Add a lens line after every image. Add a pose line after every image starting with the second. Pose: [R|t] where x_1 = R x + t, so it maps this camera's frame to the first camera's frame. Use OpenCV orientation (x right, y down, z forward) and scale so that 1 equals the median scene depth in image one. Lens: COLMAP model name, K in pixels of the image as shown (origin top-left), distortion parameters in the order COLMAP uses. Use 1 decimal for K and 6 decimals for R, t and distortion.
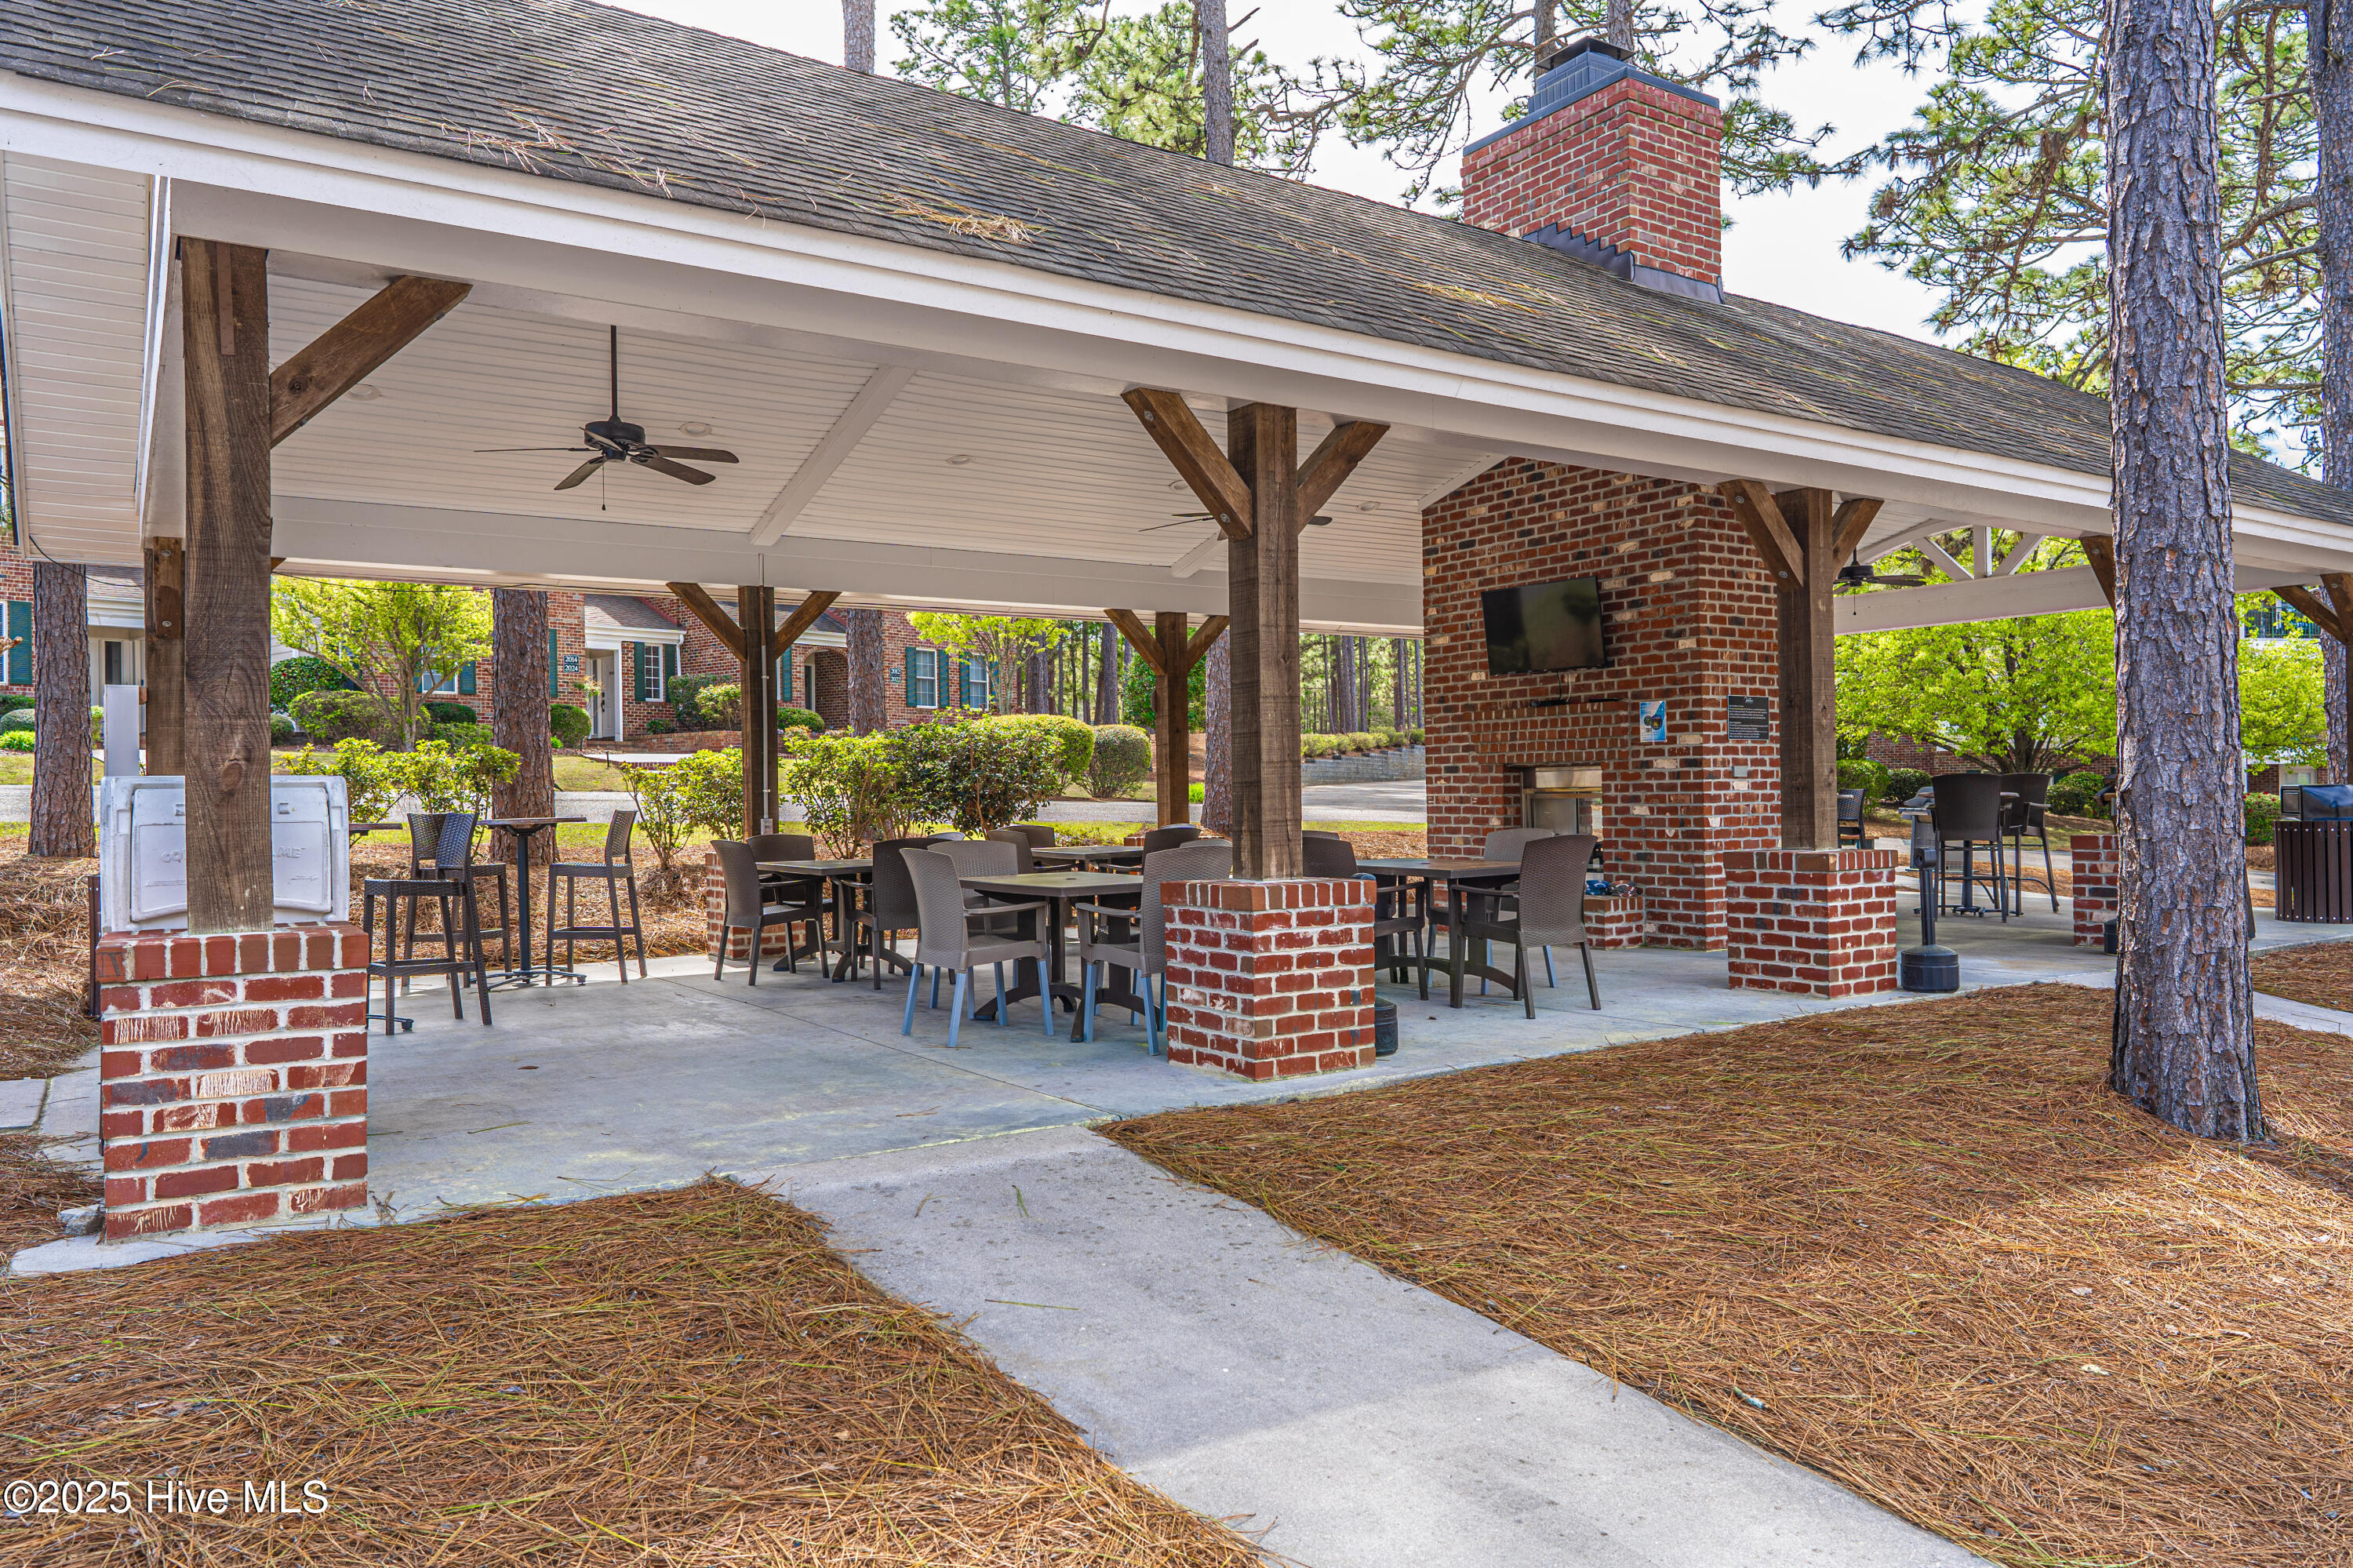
lens RADIAL K [[1557.2, 0, 1168.5], [0, 1557.2, 780.3], [0, 0, 1]] dist [-0.000072, 0.001094]
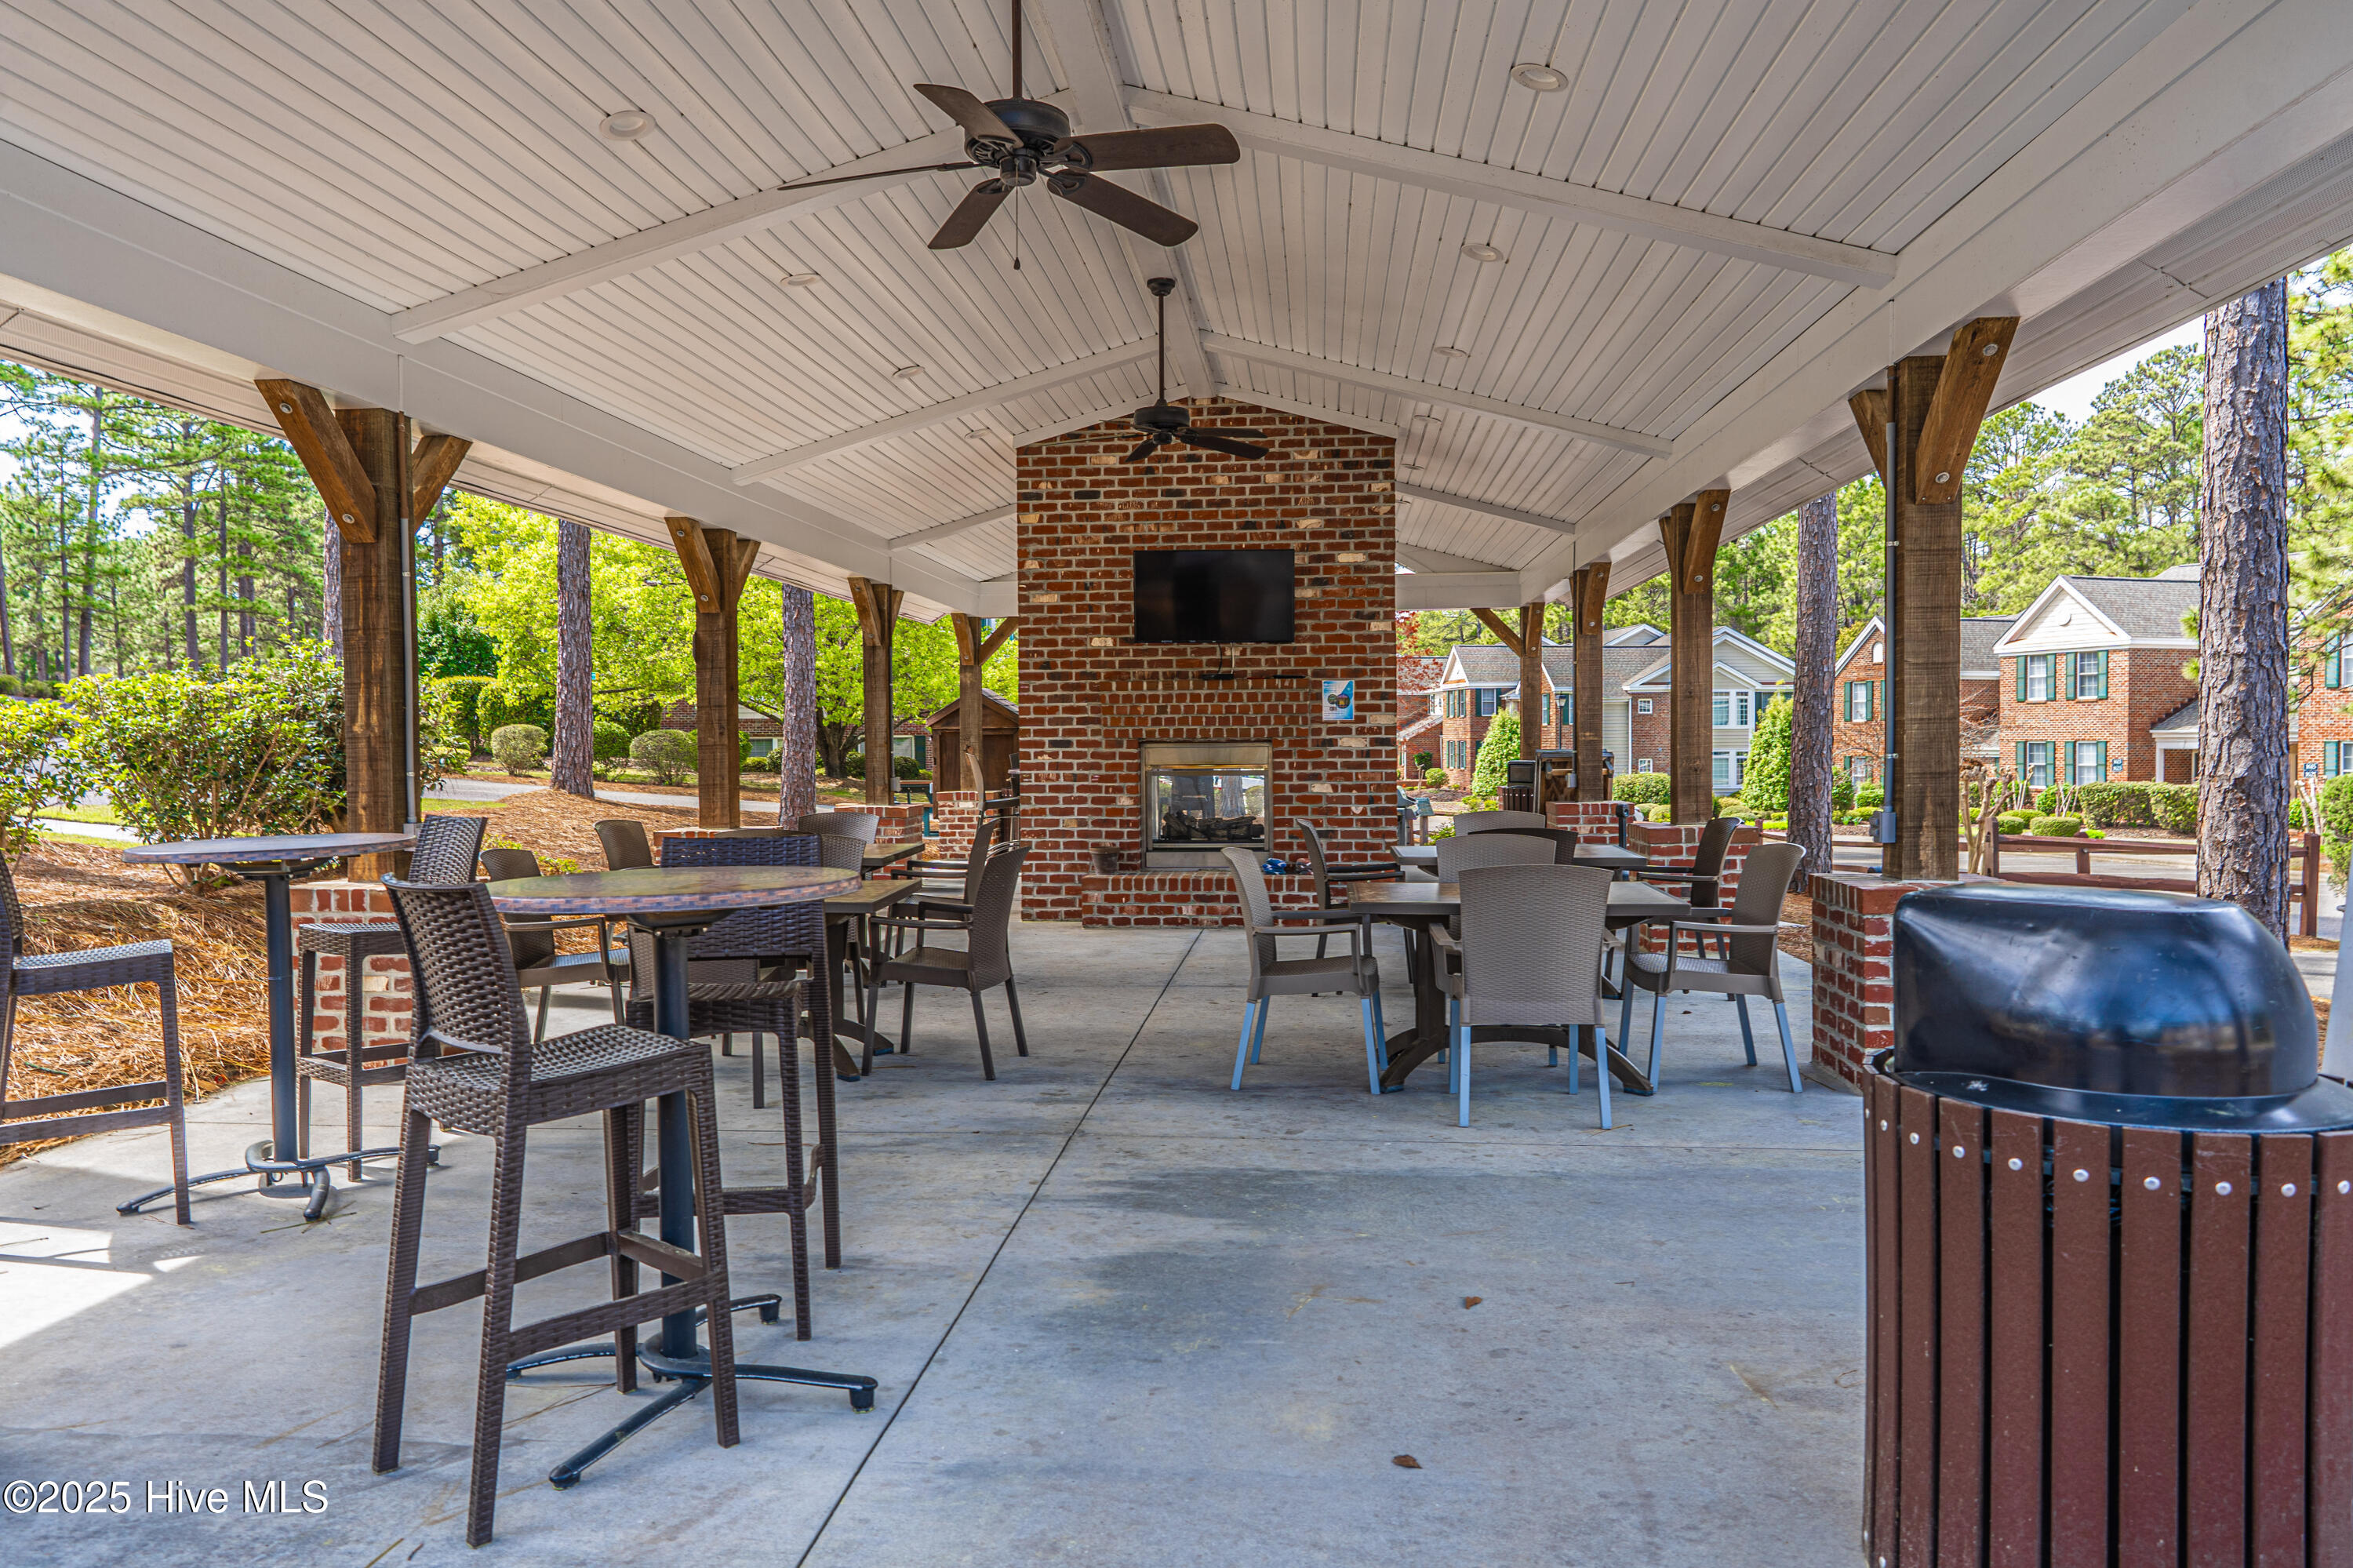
lens RADIAL K [[1557.2, 0, 1169.6], [0, 1557.2, 785.0], [0, 0, 1]] dist [-0.000072, 0.001094]
pose [[0.648061, -0.011922, 0.761495, -0.527894], [-0.008796, 0.999694, 0.023137, -0.005103], [-0.761537, -0.021693, 0.647758, 0.423603]]
